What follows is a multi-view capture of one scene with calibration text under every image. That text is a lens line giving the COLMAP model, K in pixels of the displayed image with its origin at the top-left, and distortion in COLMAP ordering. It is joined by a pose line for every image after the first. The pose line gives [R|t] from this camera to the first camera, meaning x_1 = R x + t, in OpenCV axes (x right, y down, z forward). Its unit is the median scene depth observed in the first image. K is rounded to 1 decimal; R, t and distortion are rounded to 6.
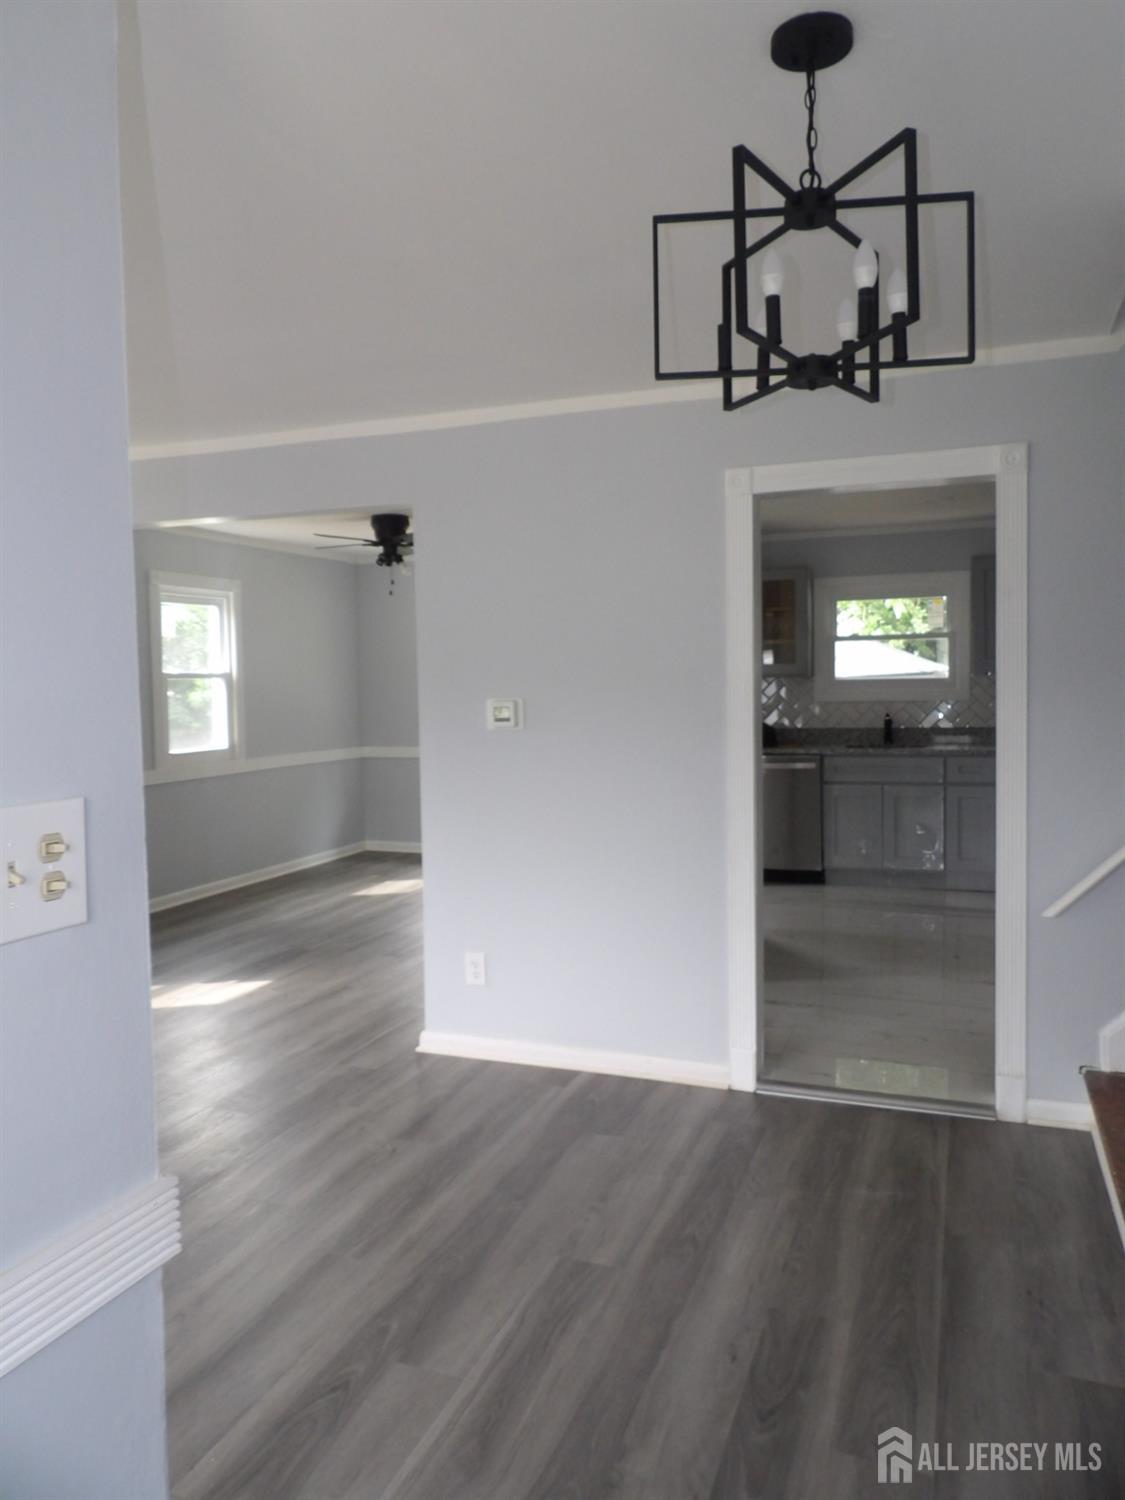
lens RADIAL K [[1079.1, 0, 560.6], [0, 1079.1, 748.4], [0, 0, 1]] dist [-0.006897, 0.013867]
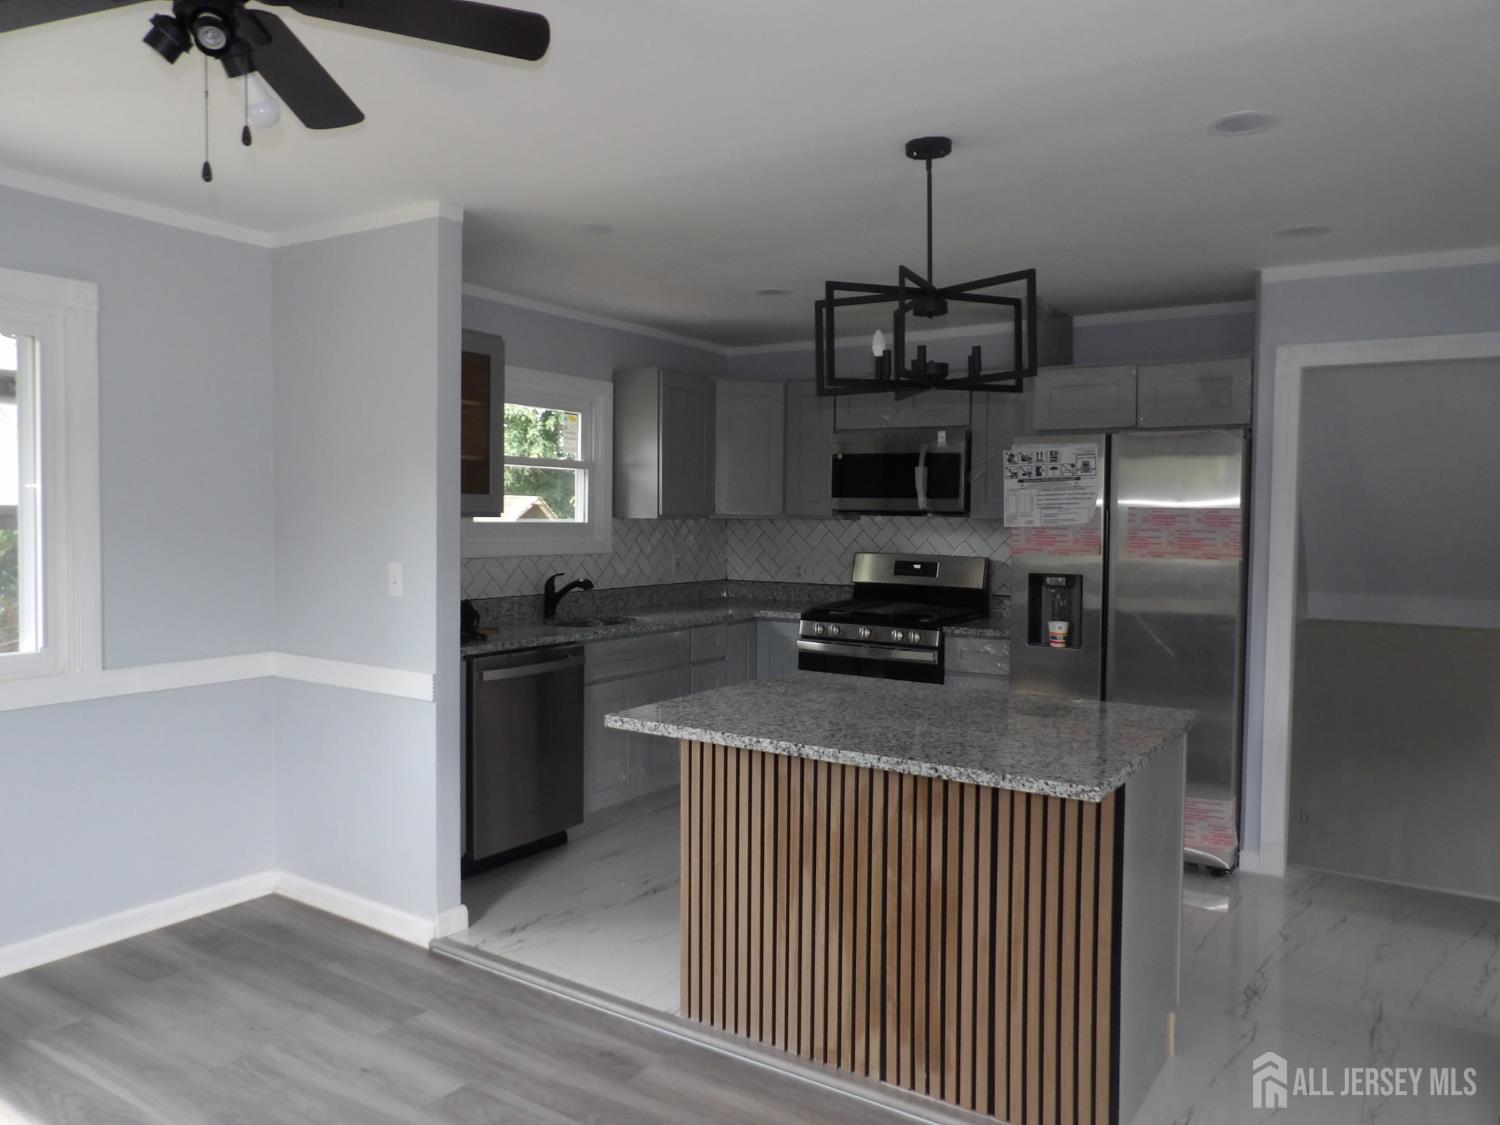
lens RADIAL K [[1079.1, 0, 758.2], [0, 1079.1, 562.2], [0, 0, 1]] dist [-0.006897, 0.013867]
pose [[0.204573, -0.021525, 0.978615, -0.413767], [0.044033, 0.998948, 0.012768, -0.051213], [-0.977860, 0.040479, 0.205305, 0.876033]]
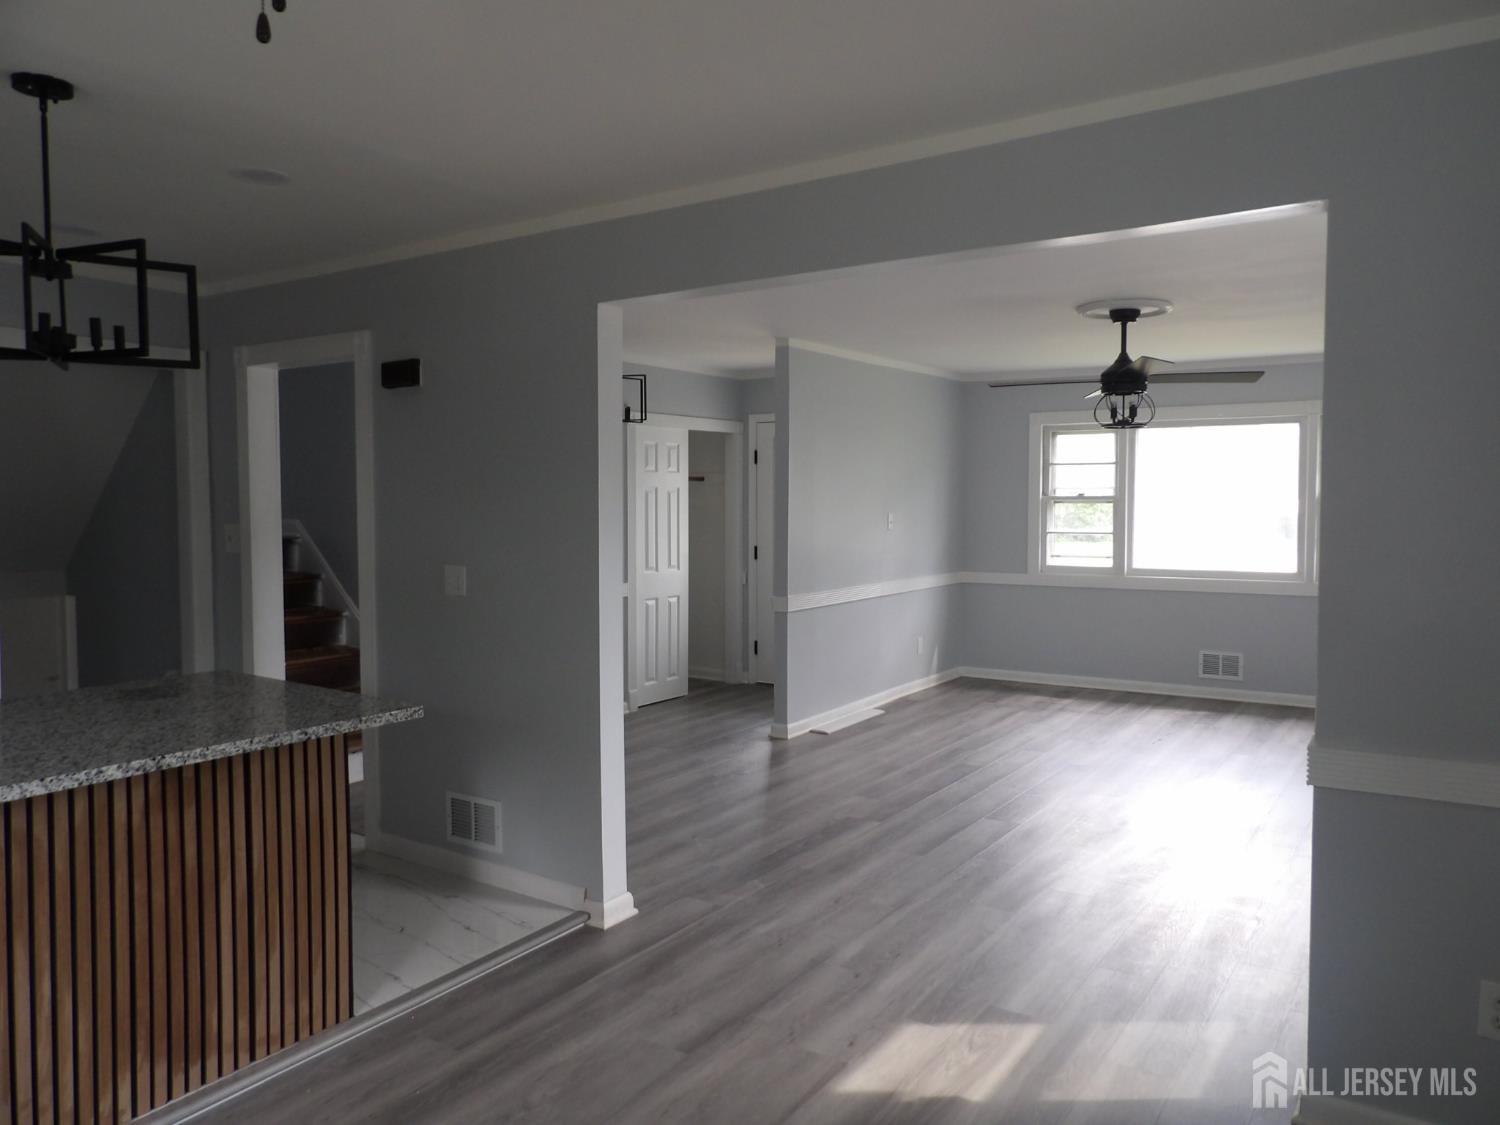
lens RADIAL K [[1085.6, 0, 763.8], [0, 1085.6, 552.4], [0, 0, 1]] dist [-0.049246, 0.068146]
pose [[-0.977722, 0.009559, 0.209686, -0.294709], [0.031503, 0.994330, 0.101563, -0.076677], [-0.207527, 0.105906, -0.972480, 1.250791]]
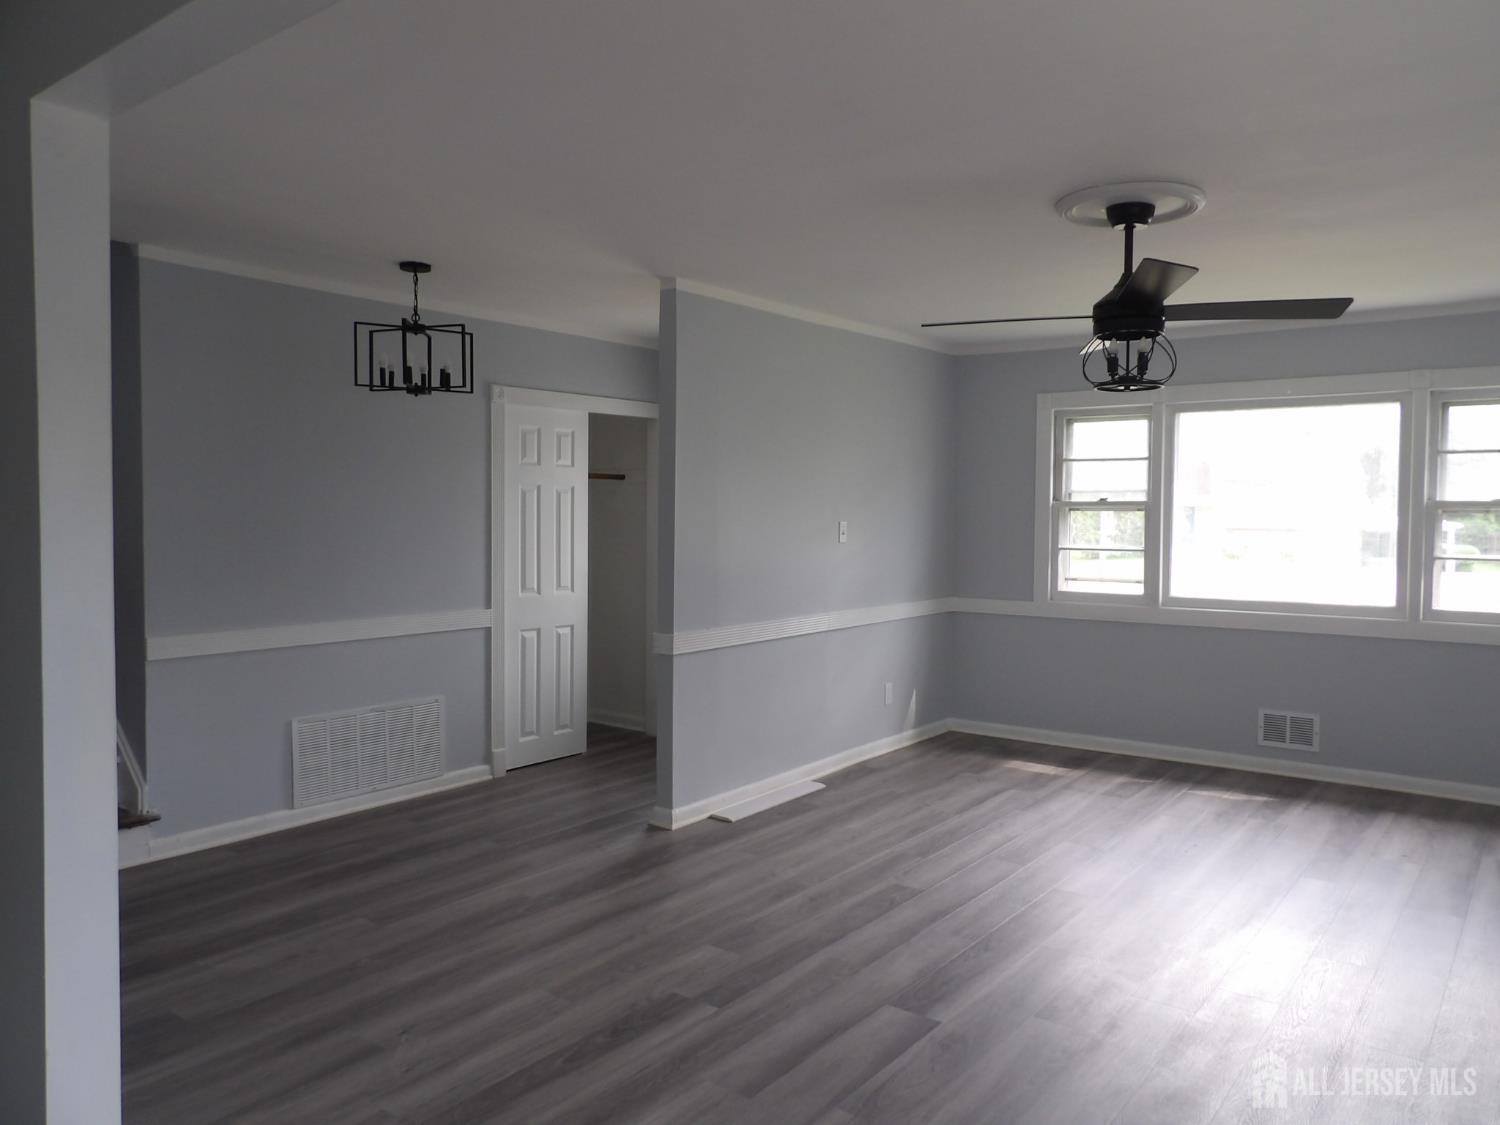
lens RADIAL K [[1085.6, 0, 763.8], [0, 1085.6, 552.4], [0, 0, 1]] dist [-0.049246, 0.068146]
pose [[-0.963131, 0.002205, 0.269024, -0.364667], [0.027075, 0.995684, 0.088771, -0.049192], [-0.267668, 0.092782, -0.959034, 0.932676]]
